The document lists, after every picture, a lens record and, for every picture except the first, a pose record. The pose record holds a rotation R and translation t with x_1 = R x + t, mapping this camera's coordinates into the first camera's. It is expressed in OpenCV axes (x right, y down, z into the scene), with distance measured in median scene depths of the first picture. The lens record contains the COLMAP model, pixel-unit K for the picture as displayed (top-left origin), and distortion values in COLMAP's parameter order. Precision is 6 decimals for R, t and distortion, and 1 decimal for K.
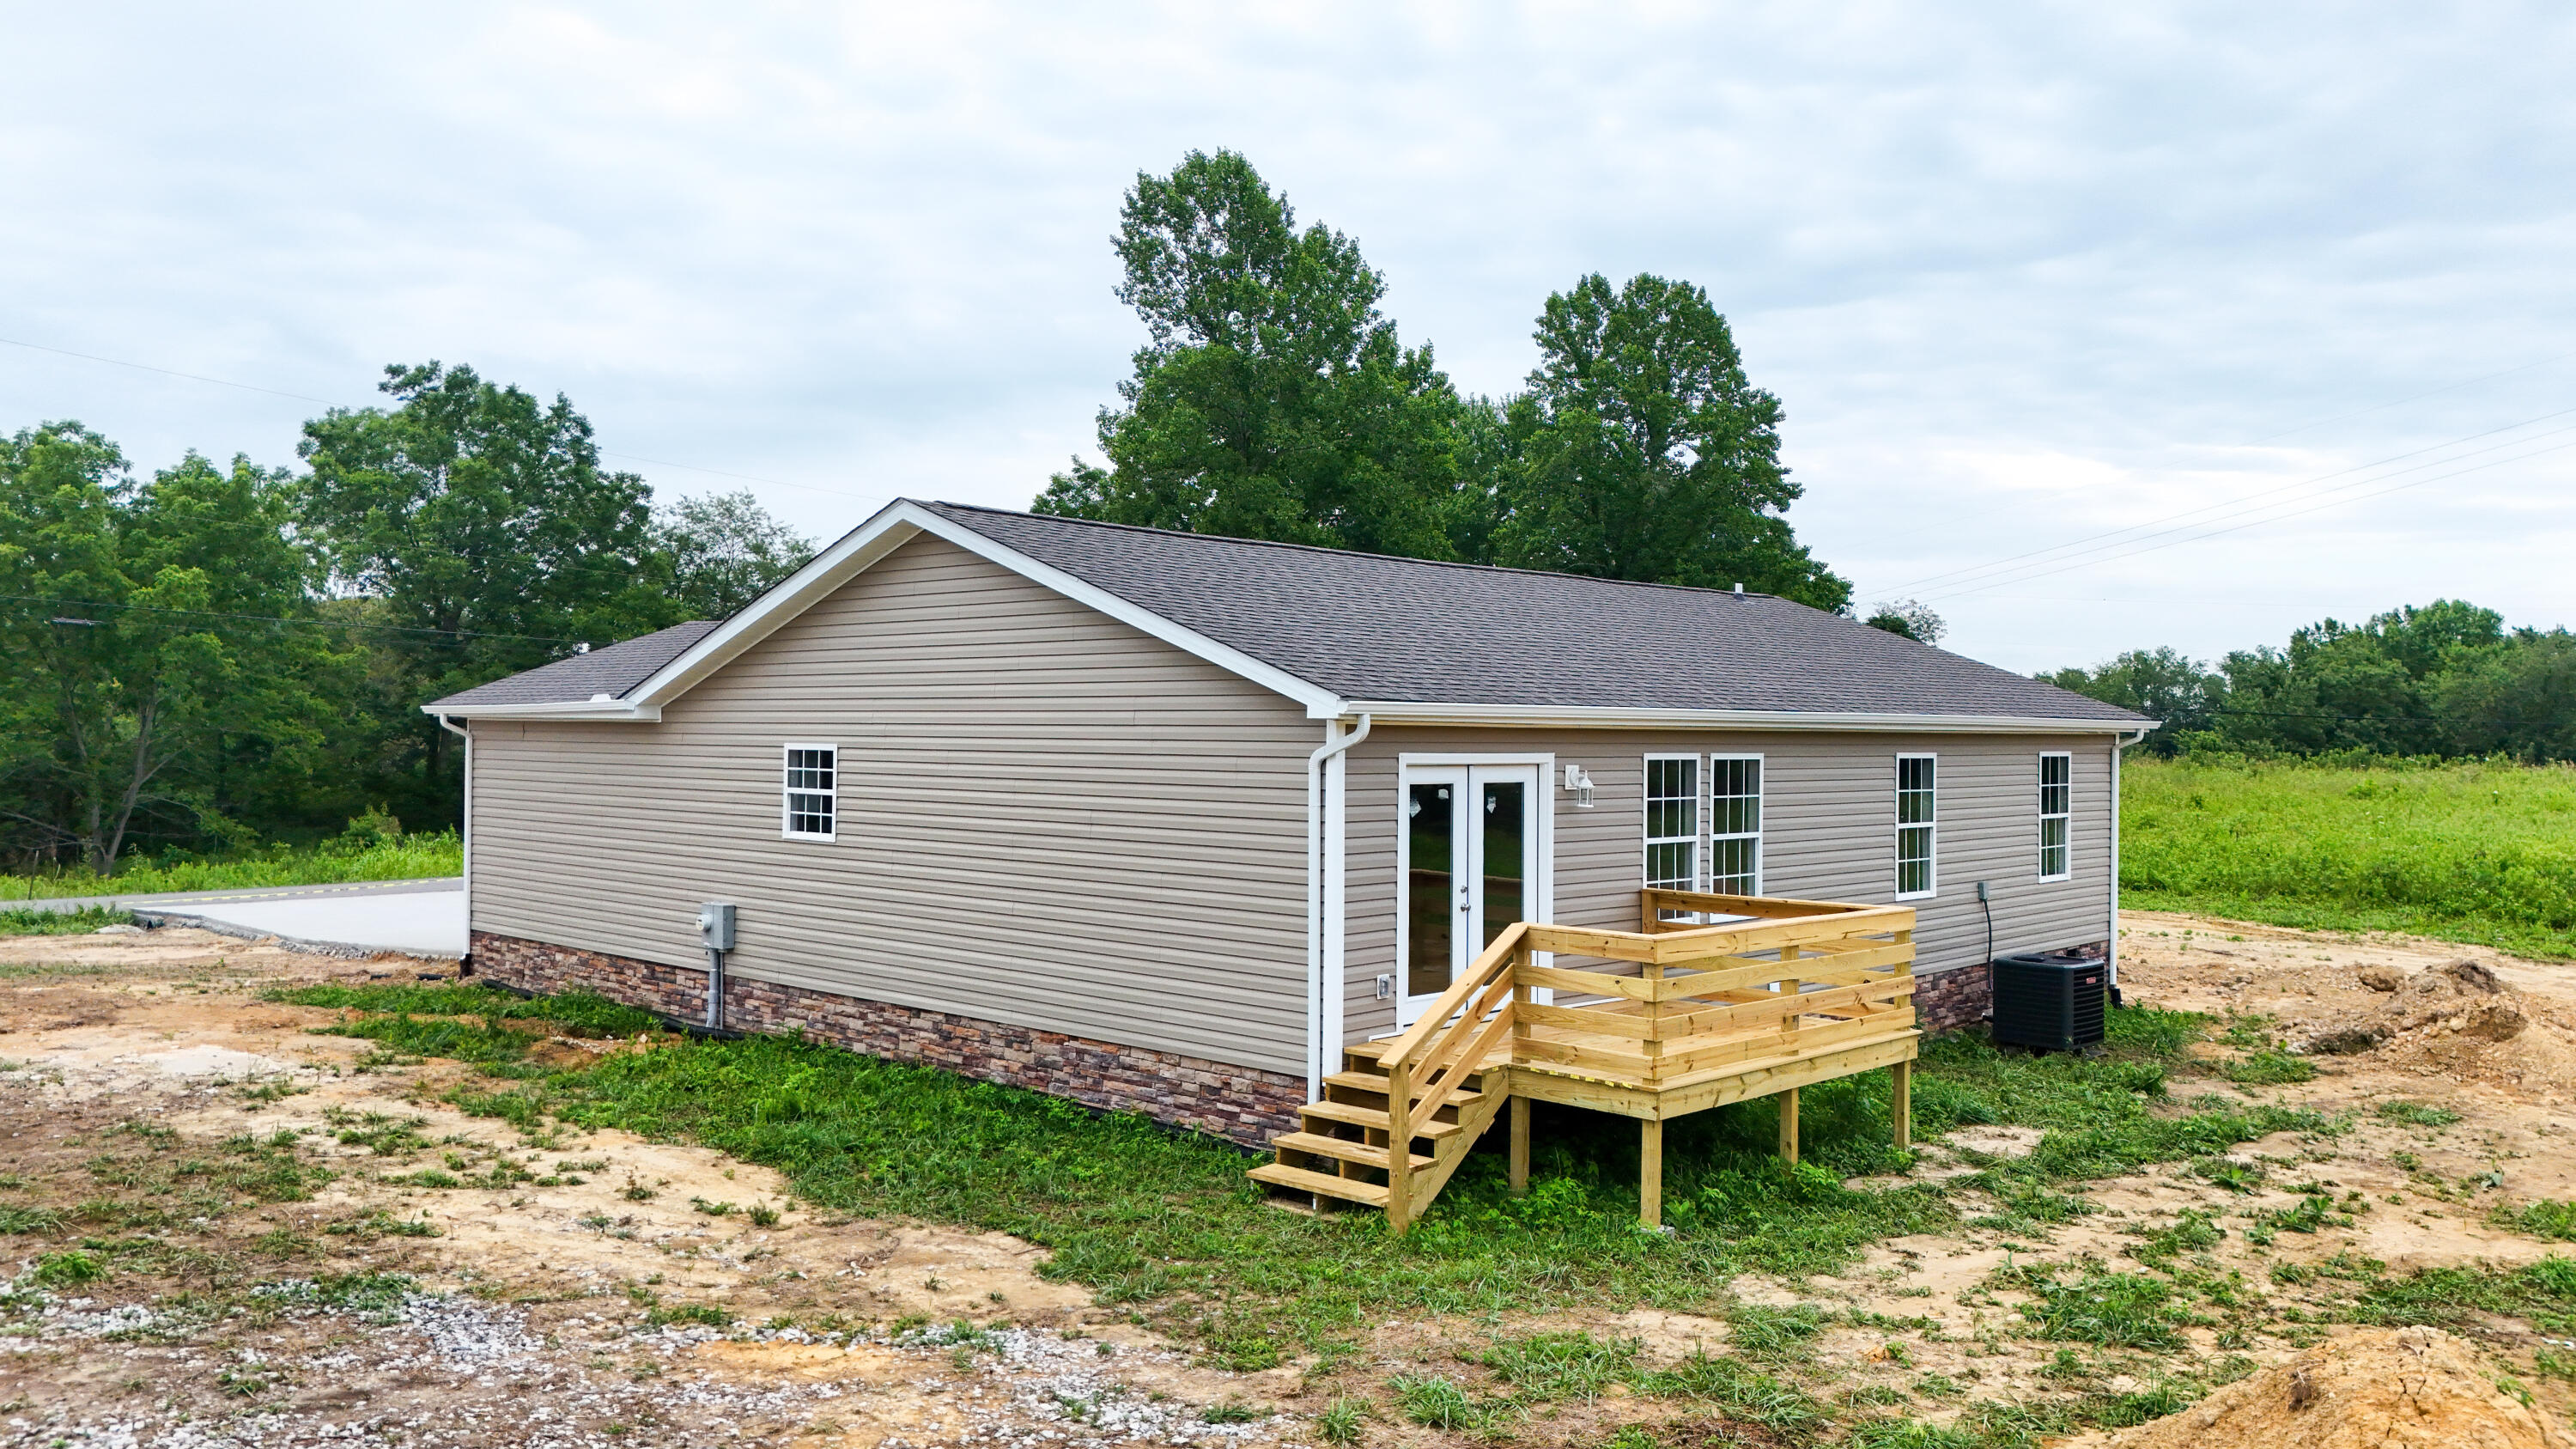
lens RADIAL K [[1891.5, 0, 1288.0], [0, 1891.5, 724.5], [0, 0, 1]] dist [0.170307, -0.416047]
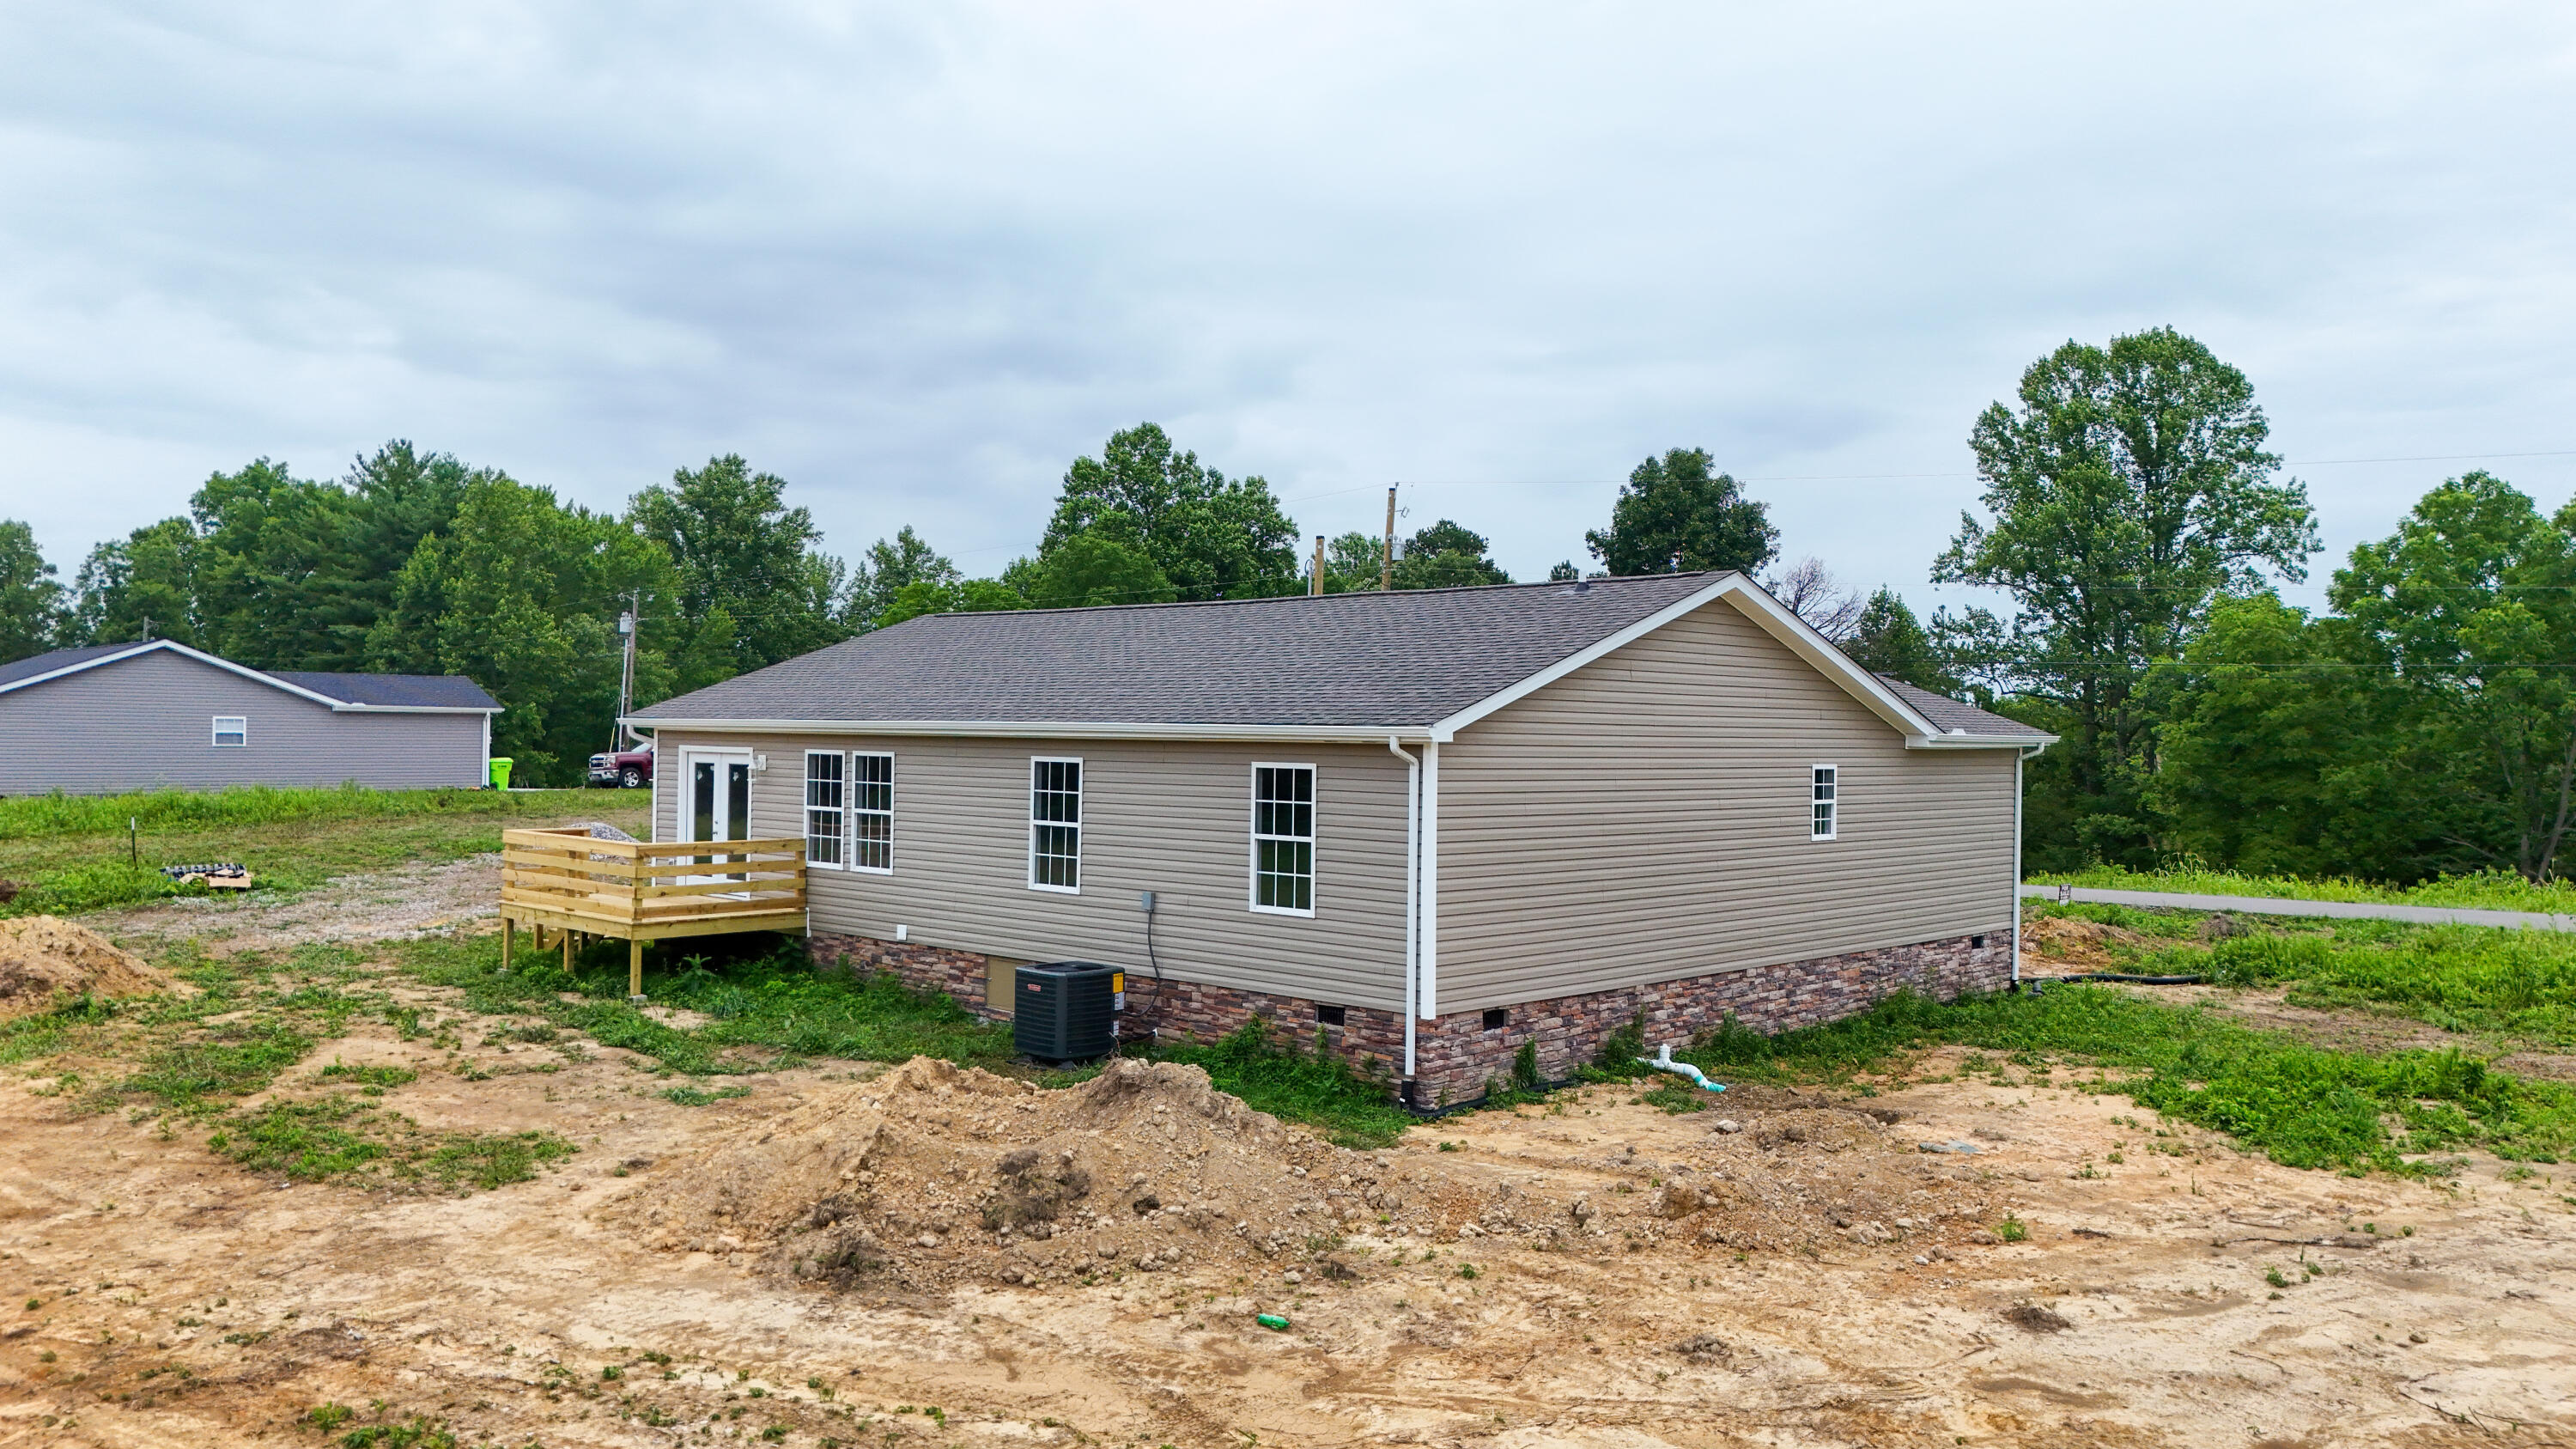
lens RADIAL K [[1891.5, 0, 1288.0], [0, 1891.5, 724.5], [0, 0, 1]] dist [0.170307, -0.416047]
pose [[-0.017859, -0.011678, -0.999772, 1.655816], [-0.008551, 0.999897, -0.011527, 0.008893], [0.999804, 0.008343, -0.017957, 1.355393]]
